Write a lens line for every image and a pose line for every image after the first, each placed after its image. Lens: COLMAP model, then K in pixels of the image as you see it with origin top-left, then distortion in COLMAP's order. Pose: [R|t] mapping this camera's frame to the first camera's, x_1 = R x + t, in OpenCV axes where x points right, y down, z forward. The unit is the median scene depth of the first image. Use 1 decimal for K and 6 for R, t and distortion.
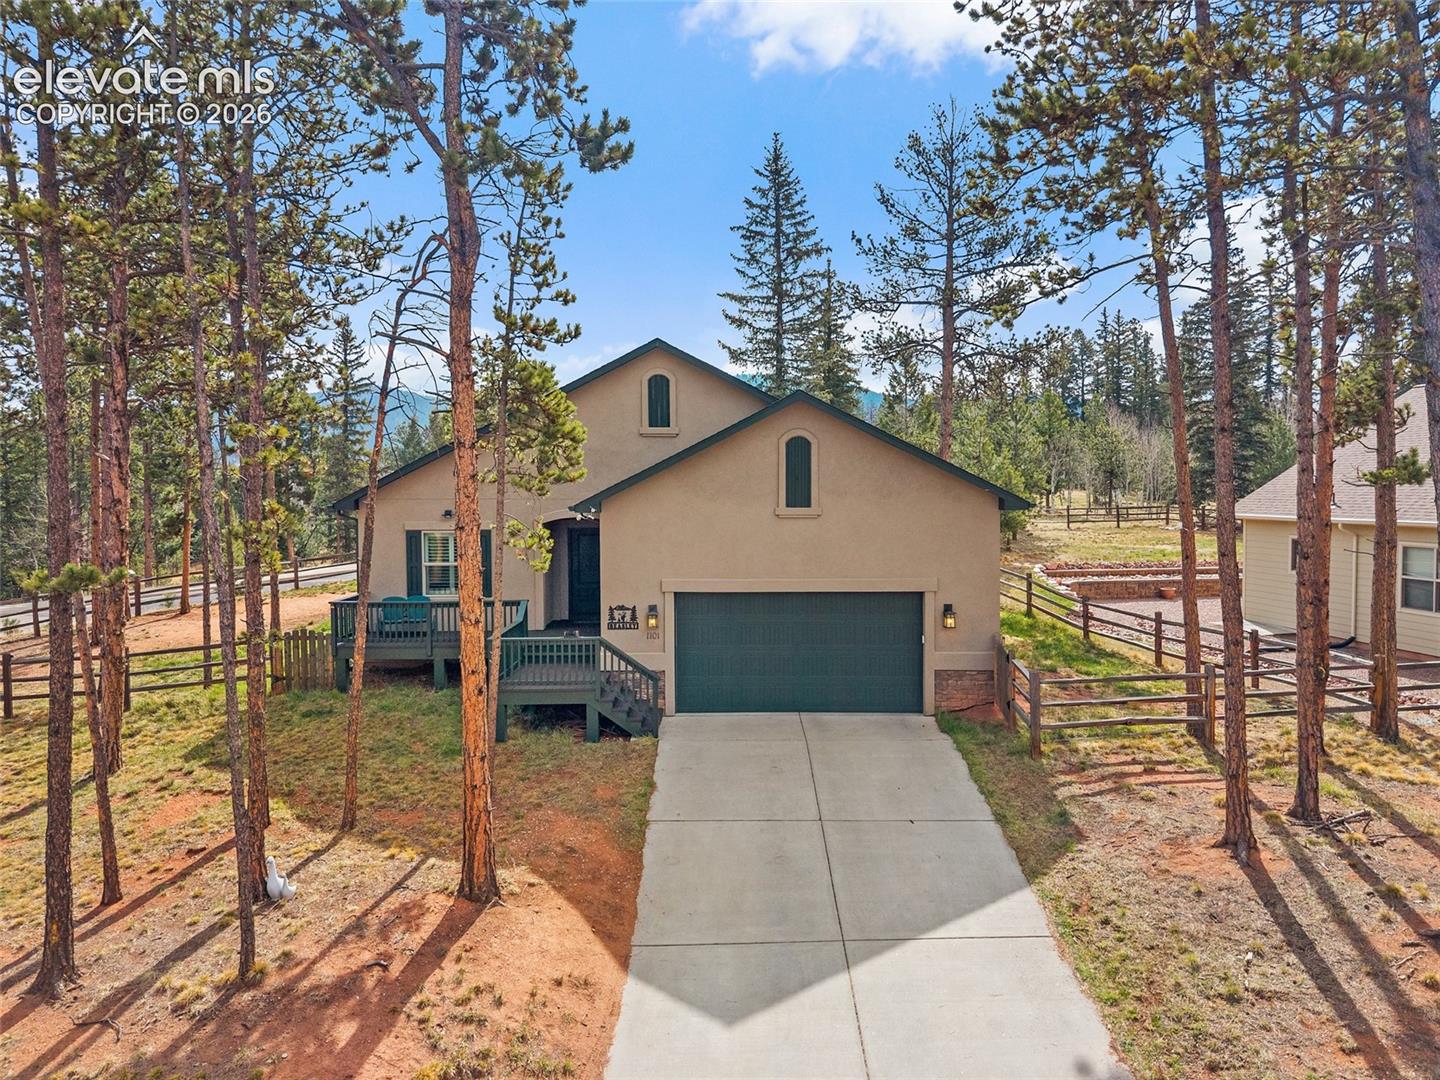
lens RADIAL K [[1011.8, 0, 714.9], [0, 1011.8, 521.9], [0, 0, 1]] dist [0.006472, -0.001031]
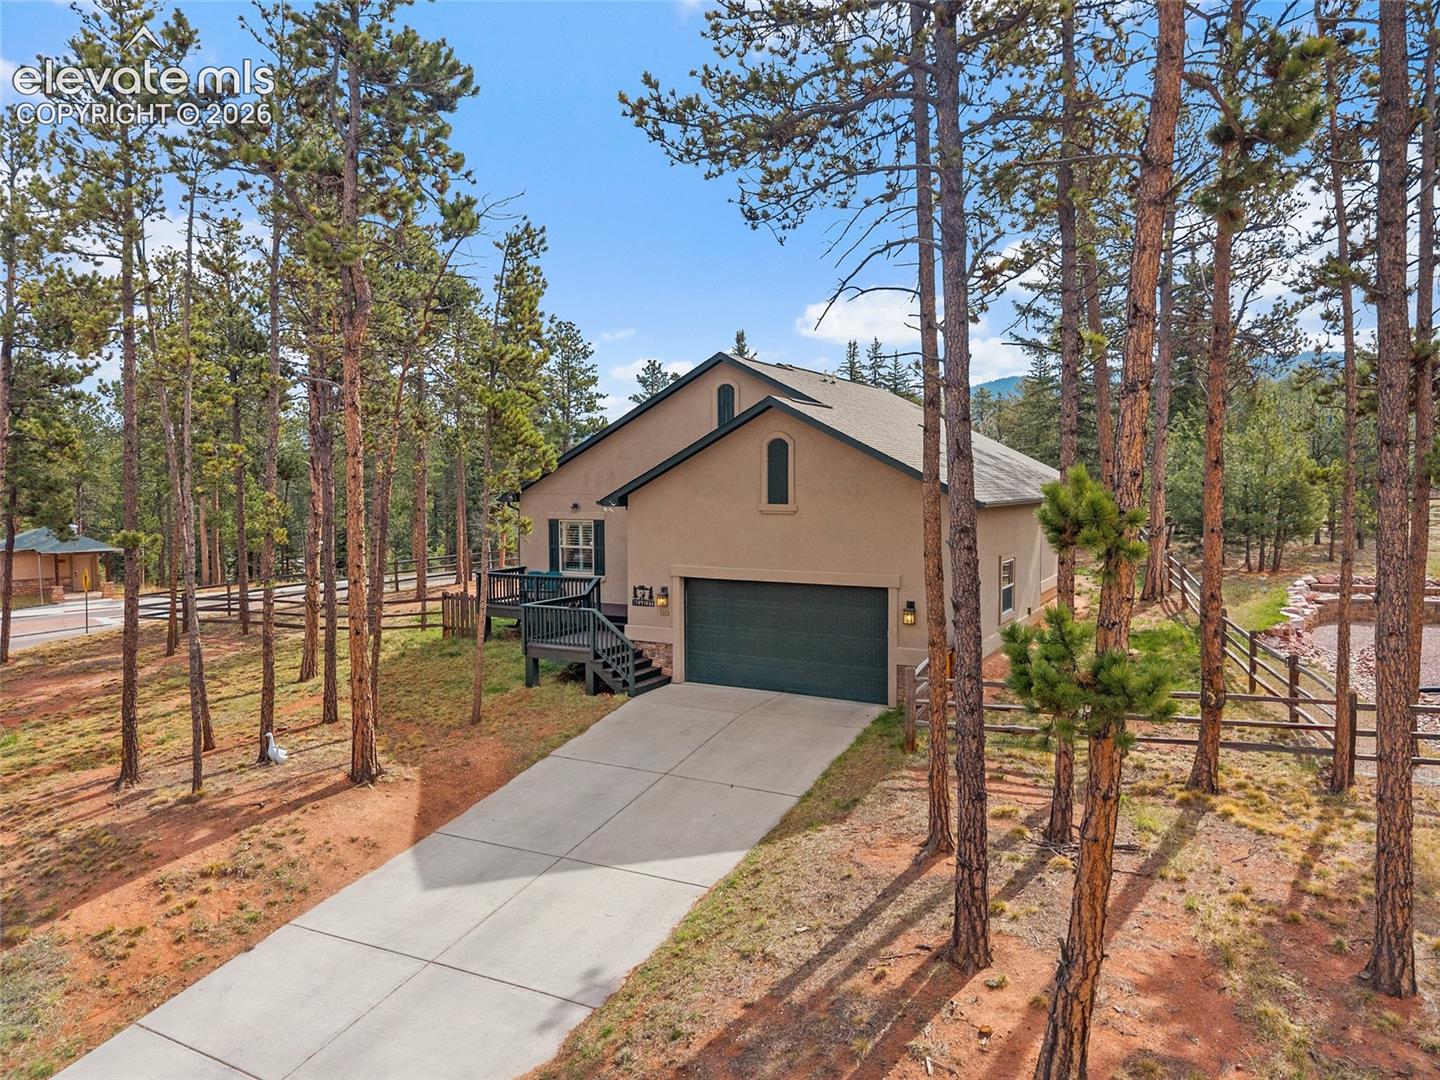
lens RADIAL K [[999.5, 0, 702.2], [0, 999.5, 541.0], [0, 0, 1]] dist [0.006410, -0.003524]
pose [[0.870216, 0.030866, -0.491702, 0.759605], [-0.018154, 0.999367, 0.030606, -0.008930], [0.492336, -0.017708, 0.870225, 0.030551]]
